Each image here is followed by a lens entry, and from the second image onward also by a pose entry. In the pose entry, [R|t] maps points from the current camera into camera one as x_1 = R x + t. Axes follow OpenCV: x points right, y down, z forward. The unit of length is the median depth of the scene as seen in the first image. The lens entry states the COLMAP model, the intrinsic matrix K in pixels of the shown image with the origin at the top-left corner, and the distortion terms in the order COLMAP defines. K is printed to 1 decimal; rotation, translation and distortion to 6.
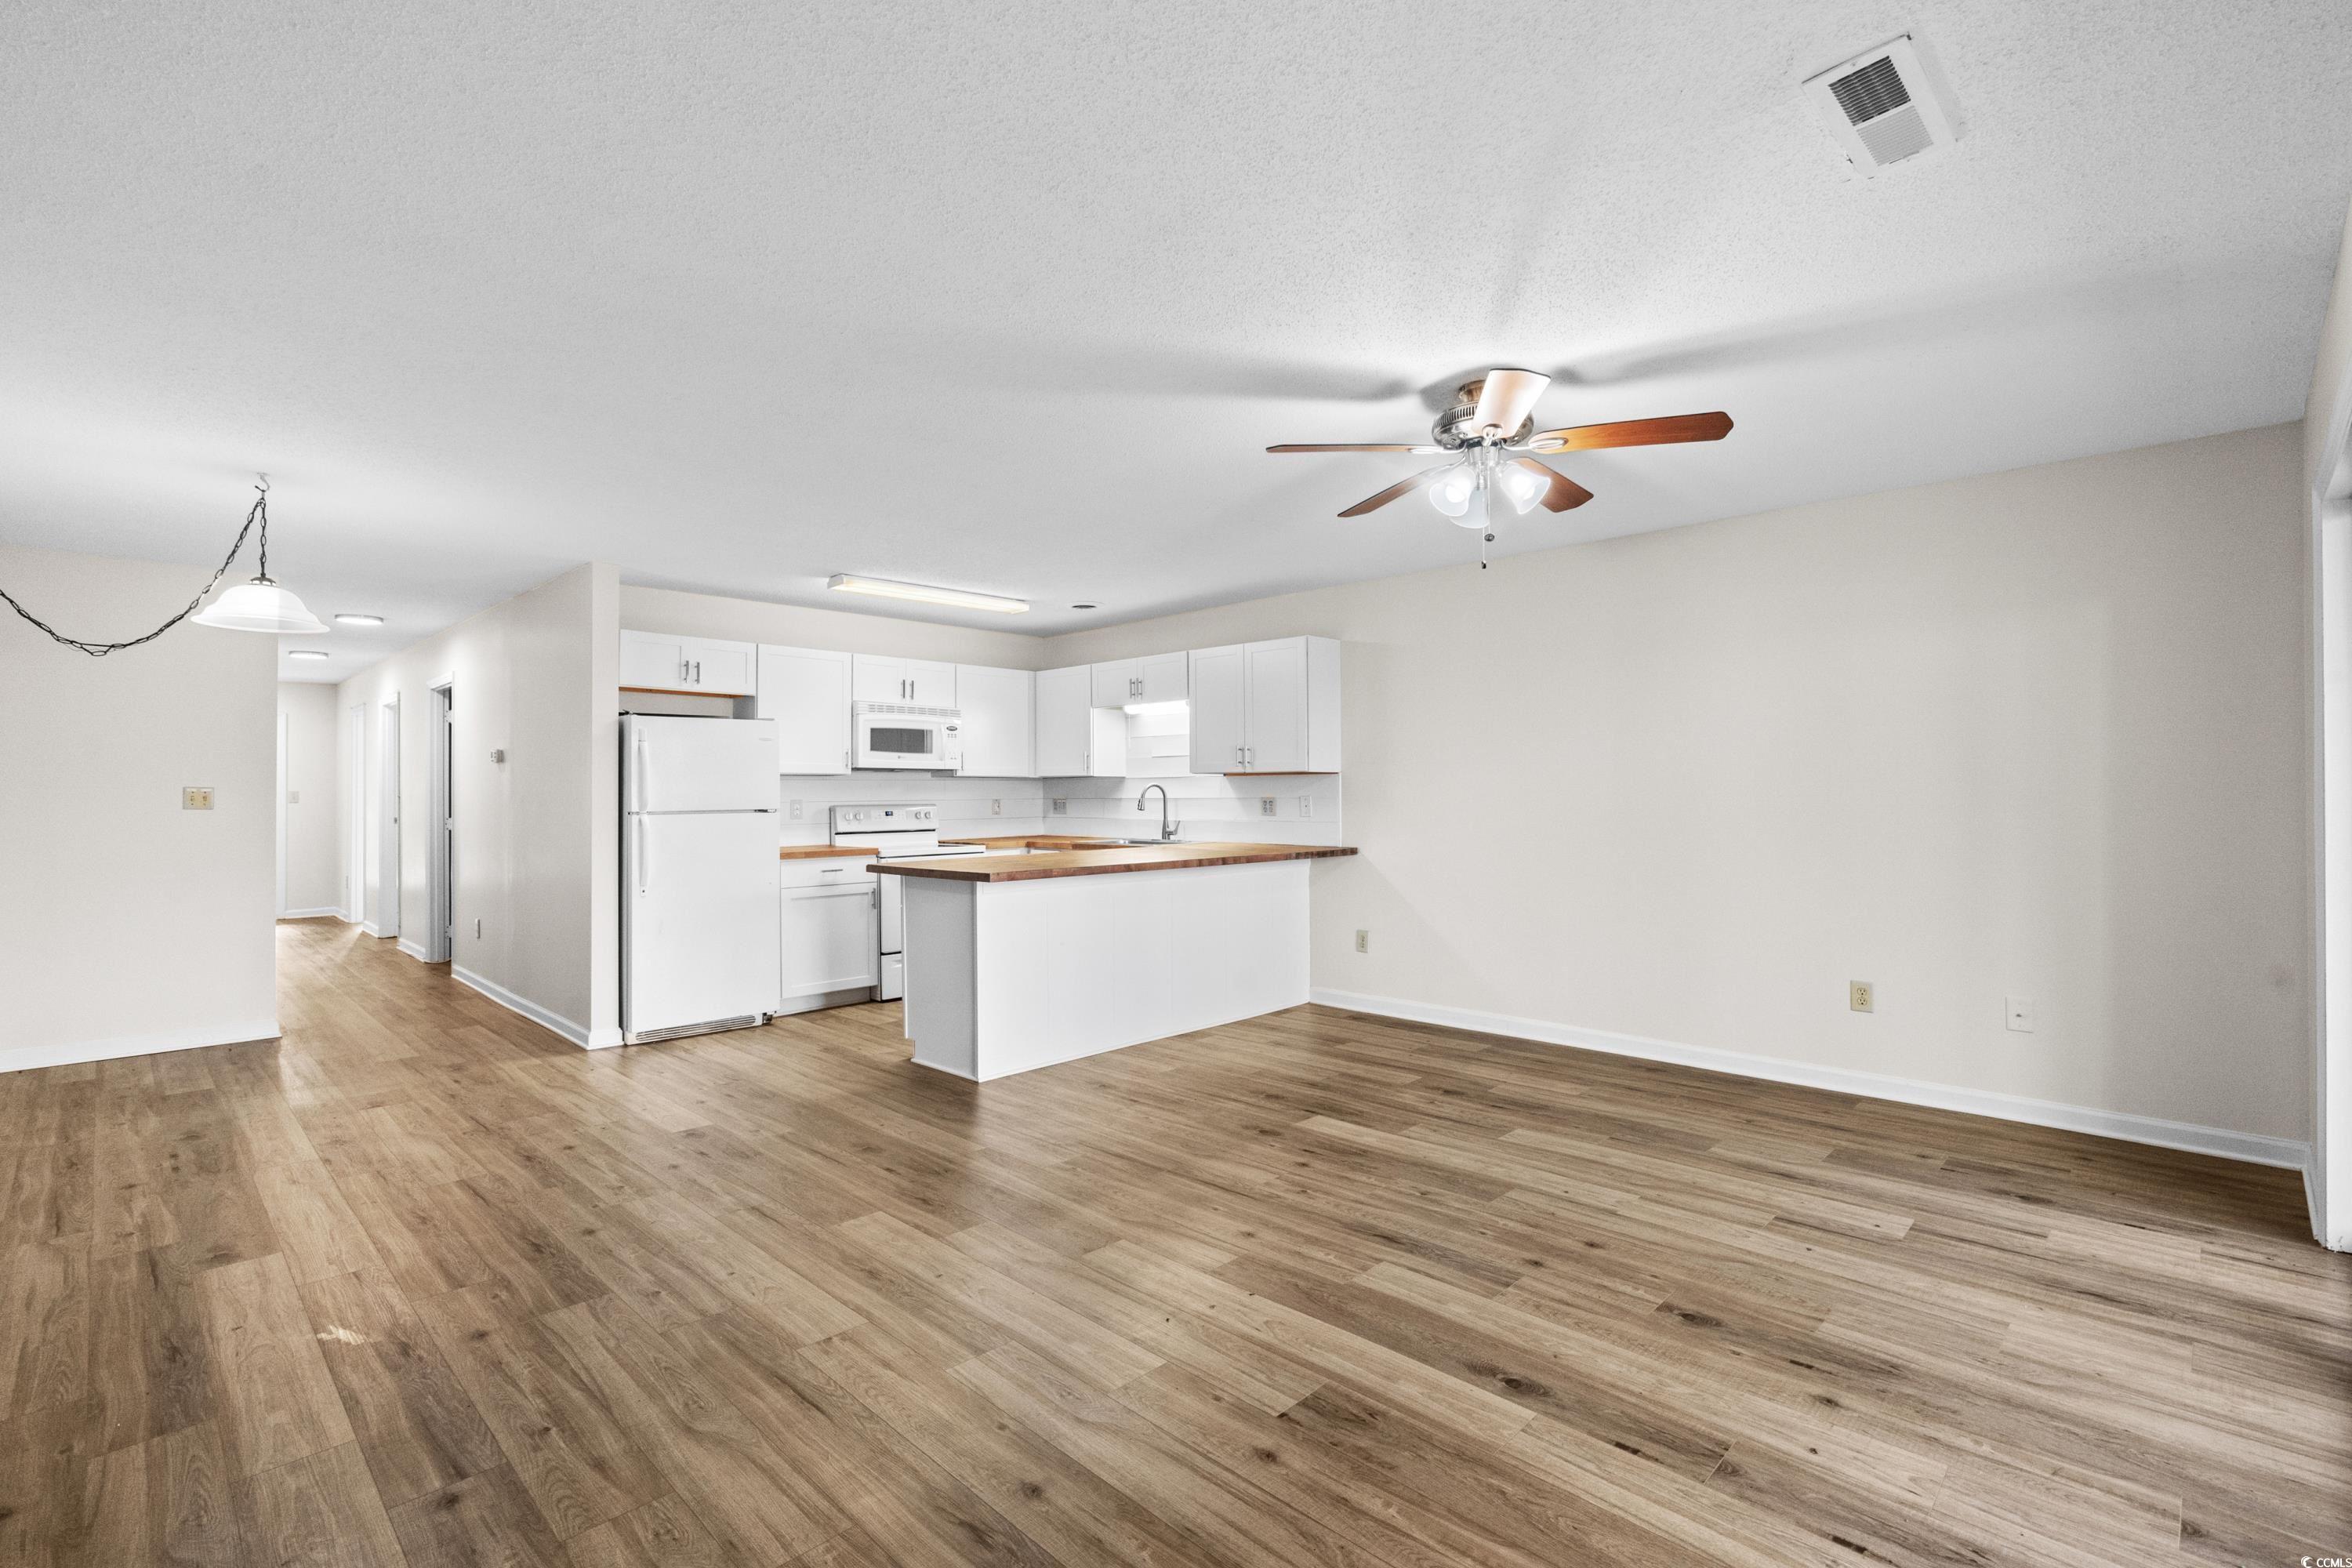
lens RADIAL K [[1064.7, 0, 1178.7], [0, 1064.7, 782.2], [0, 0, 1]] dist [0.000586, 0.000755]
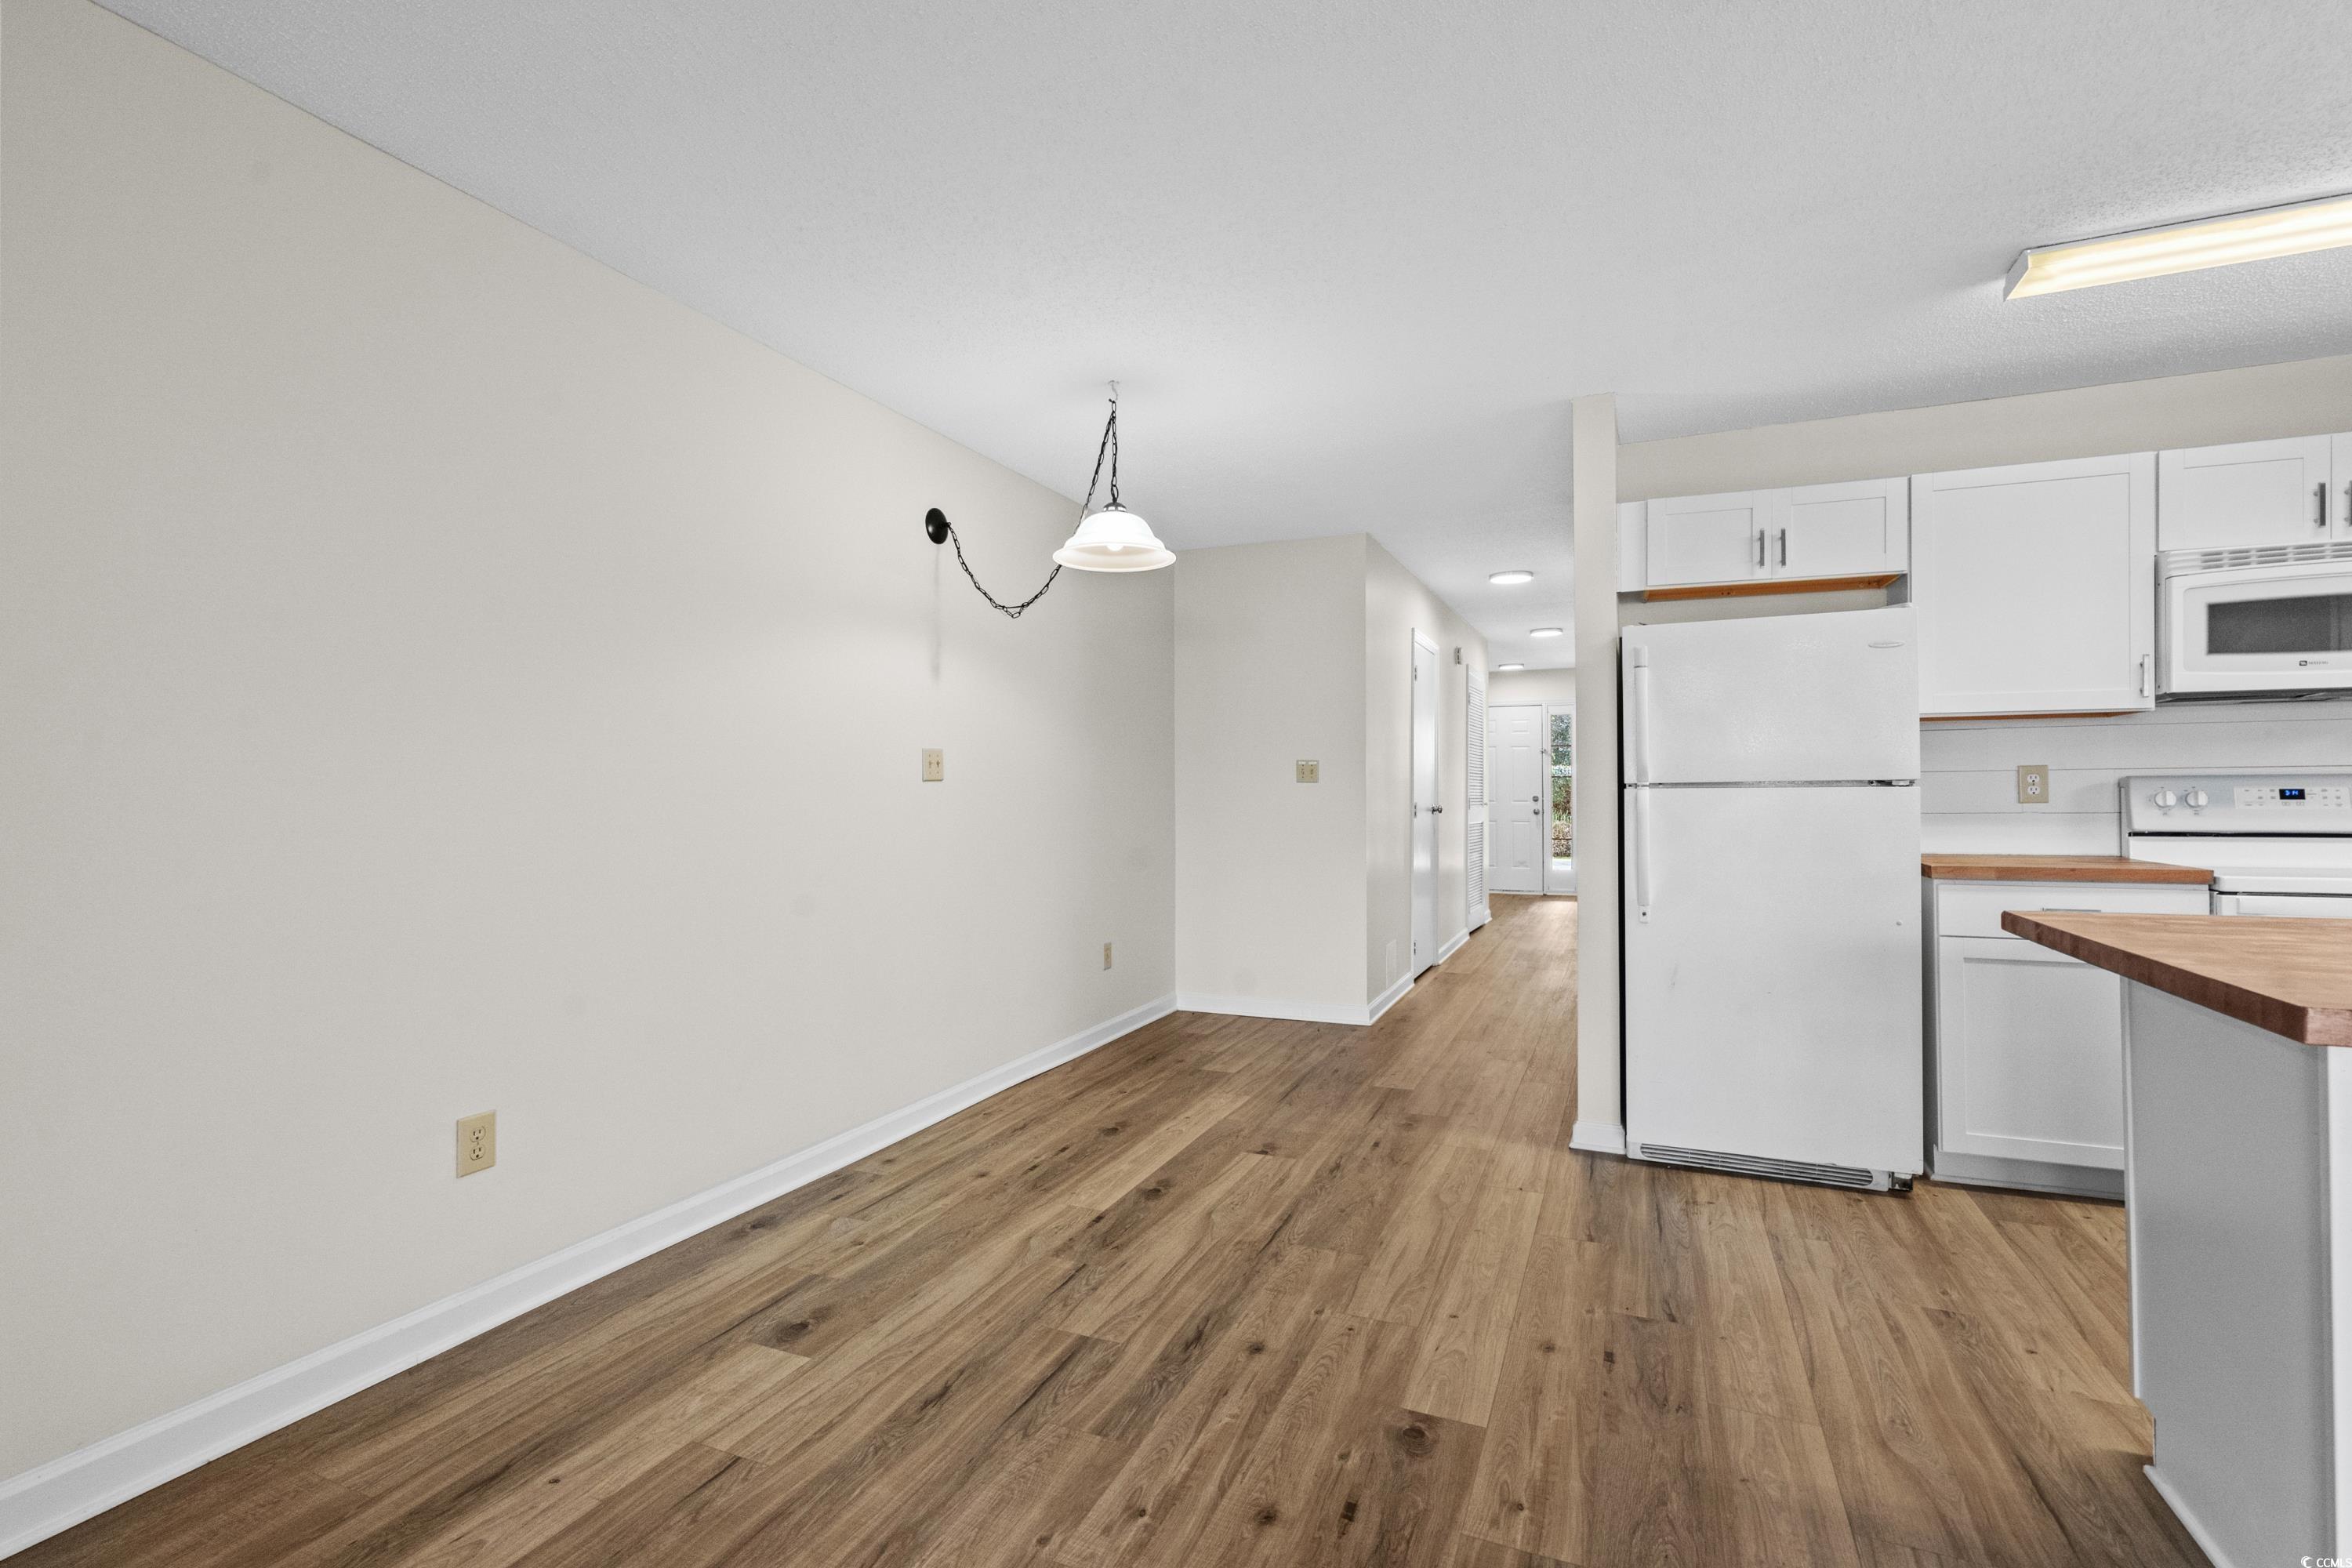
lens RADIAL K [[1064.7, 0, 1178.7], [0, 1064.7, 782.2], [0, 0, 1]] dist [0.000586, 0.000755]
pose [[0.362370, -0.004427, -0.932024, -0.031119], [0.013508, 0.999909, 0.000503, 0.023221], [0.931936, -0.012772, 0.362397, 0.526646]]
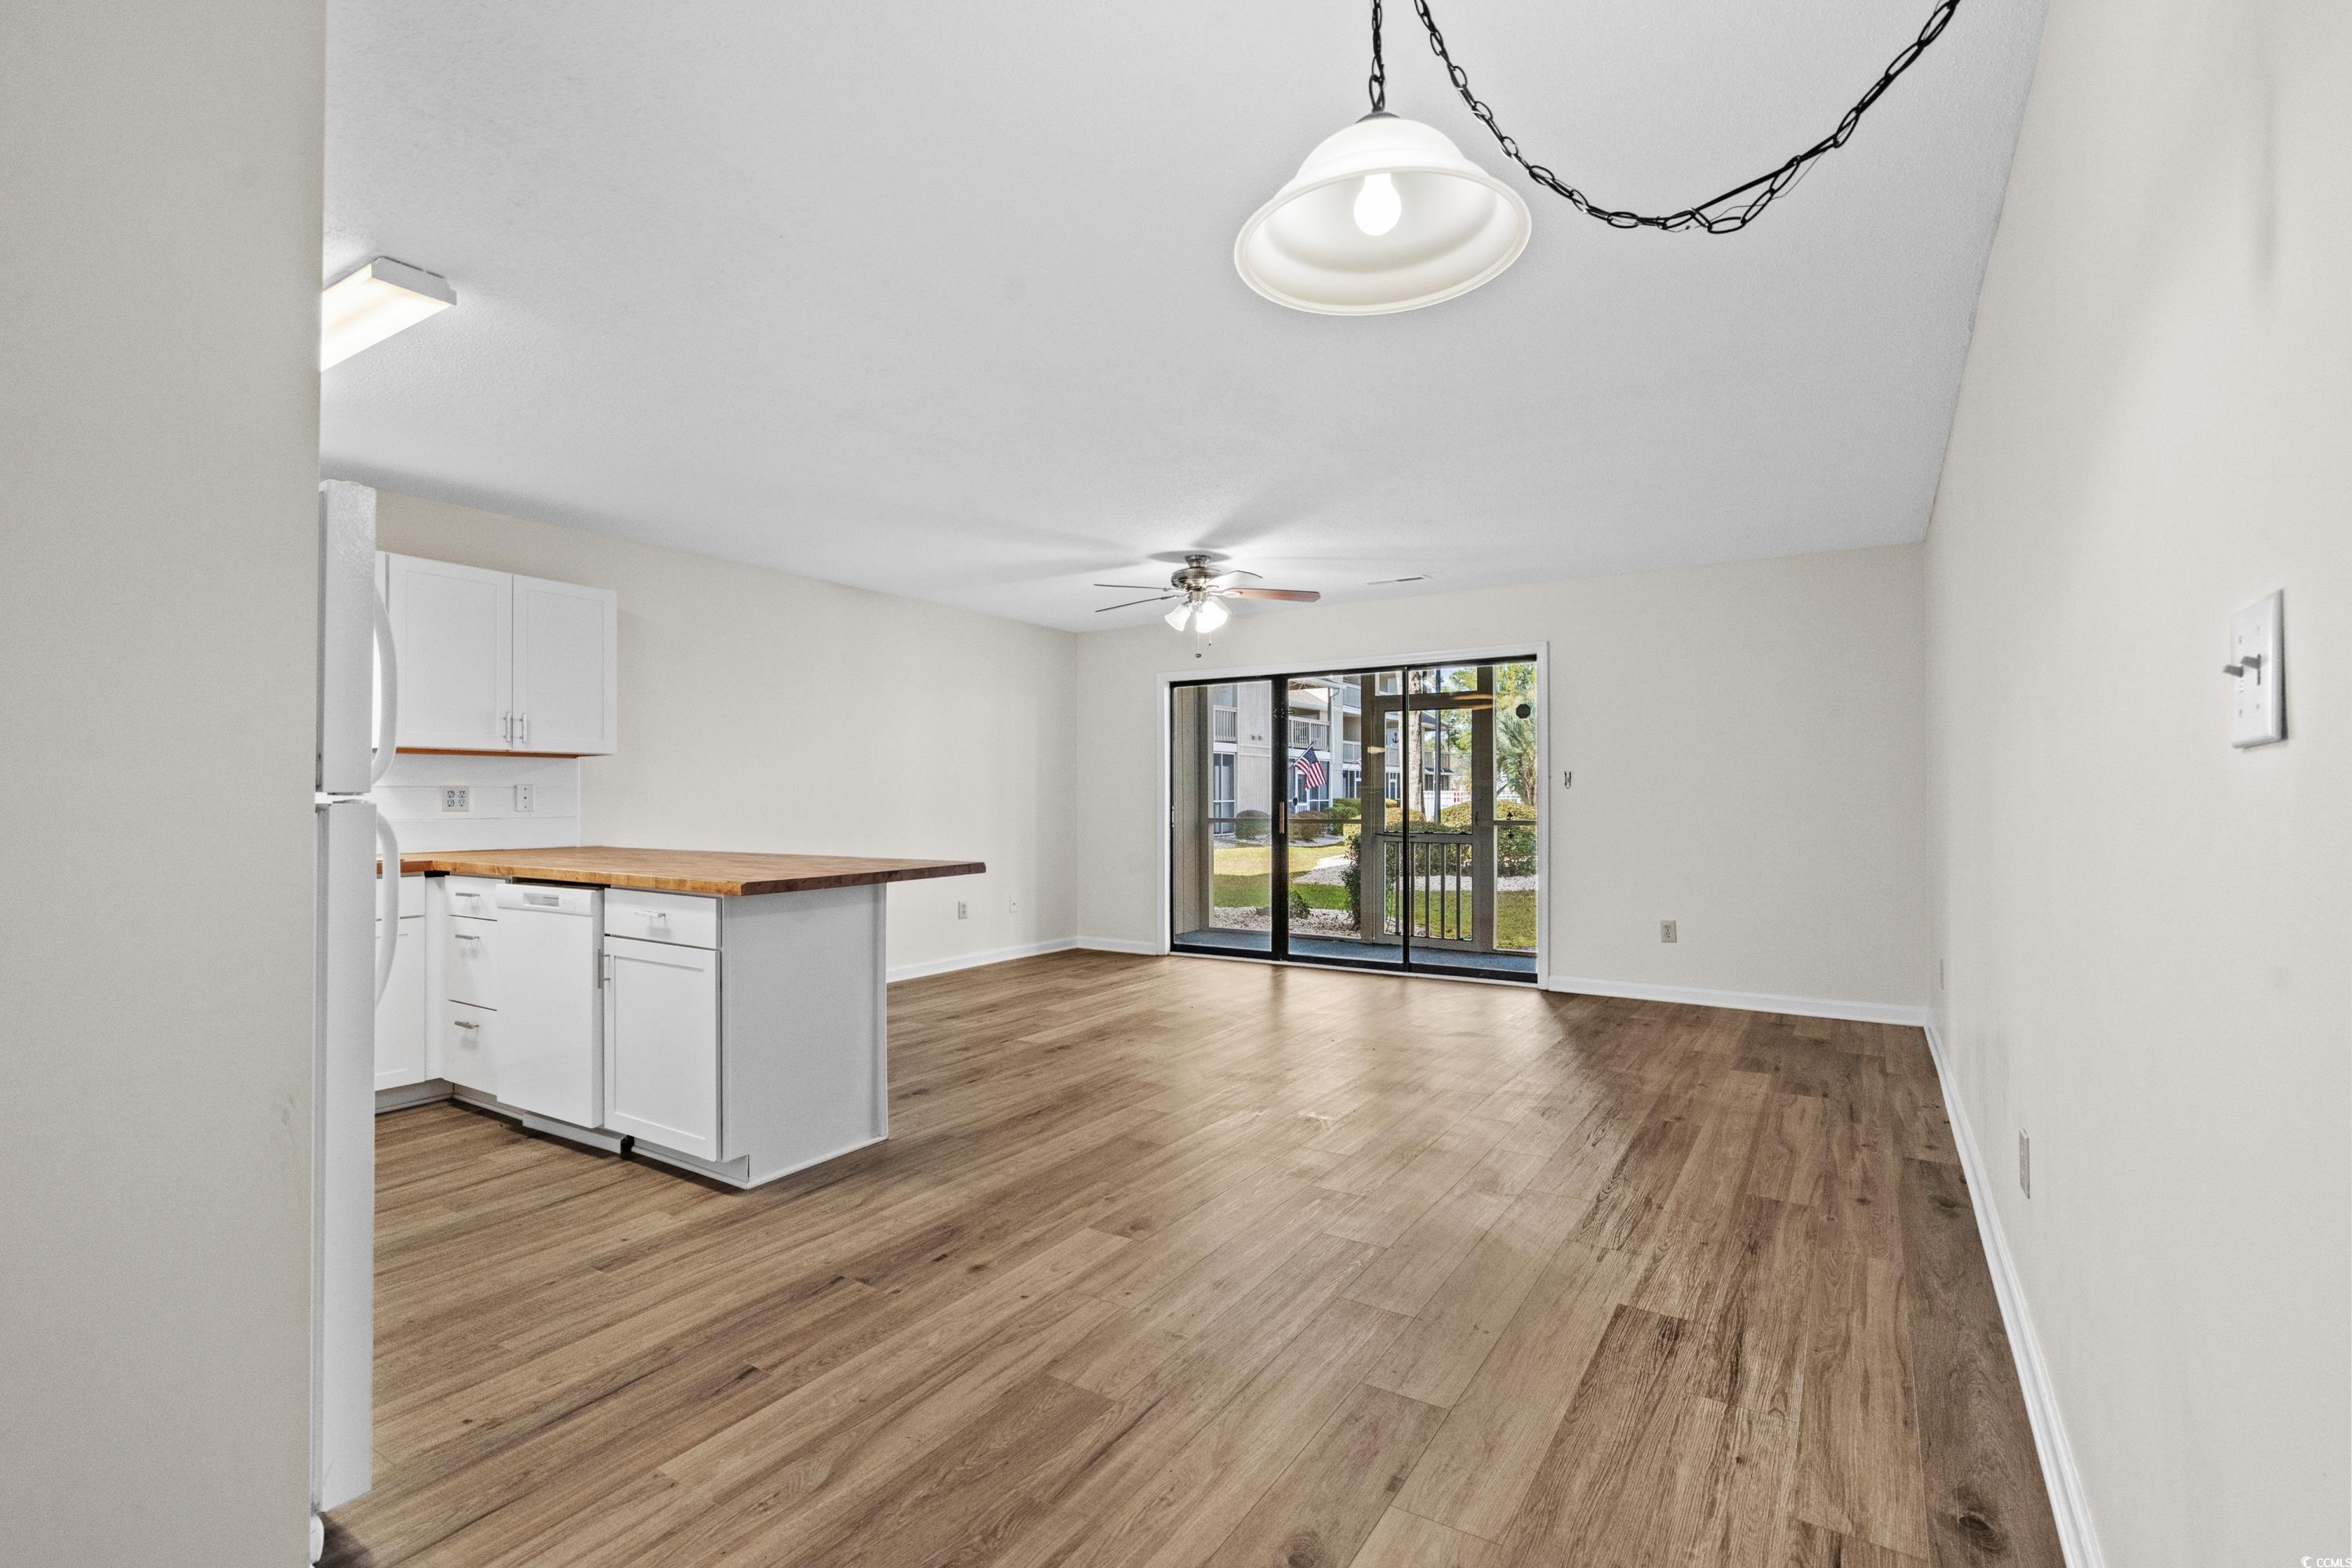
lens RADIAL K [[1064.7, 0, 1178.7], [0, 1064.7, 782.2], [0, 0, 1]] dist [0.000586, 0.000755]
pose [[-0.208380, 0.022293, 0.977794, -0.858392], [-0.005189, 0.999701, -0.023898, 0.031084], [-0.978034, -0.010054, -0.208202, 0.816282]]
